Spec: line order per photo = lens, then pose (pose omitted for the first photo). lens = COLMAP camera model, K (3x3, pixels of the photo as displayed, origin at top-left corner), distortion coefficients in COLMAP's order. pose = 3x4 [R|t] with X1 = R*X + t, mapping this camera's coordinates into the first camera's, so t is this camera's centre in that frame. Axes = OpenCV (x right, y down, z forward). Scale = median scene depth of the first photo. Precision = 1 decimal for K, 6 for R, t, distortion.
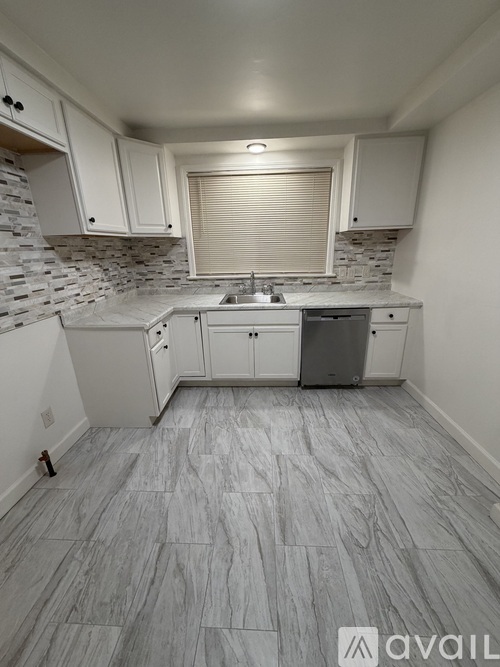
lens RADIAL K [[266.7, 0, 250.3], [0, 266.7, 331.5], [0, 0, 1]] dist [-0.000230, 0.000093]
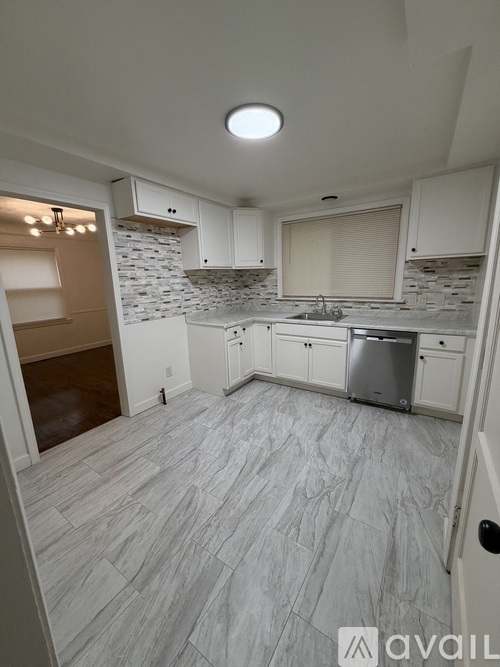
lens RADIAL K [[266.7, 0, 250.3], [0, 266.7, 331.5], [0, 0, 1]] dist [-0.000230, 0.000093]
pose [[0.856446, 0.102380, -0.505983, 0.406259], [-0.149583, 0.987305, -0.053419, 0.057035], [0.494090, 0.121437, 0.860888, -0.200715]]
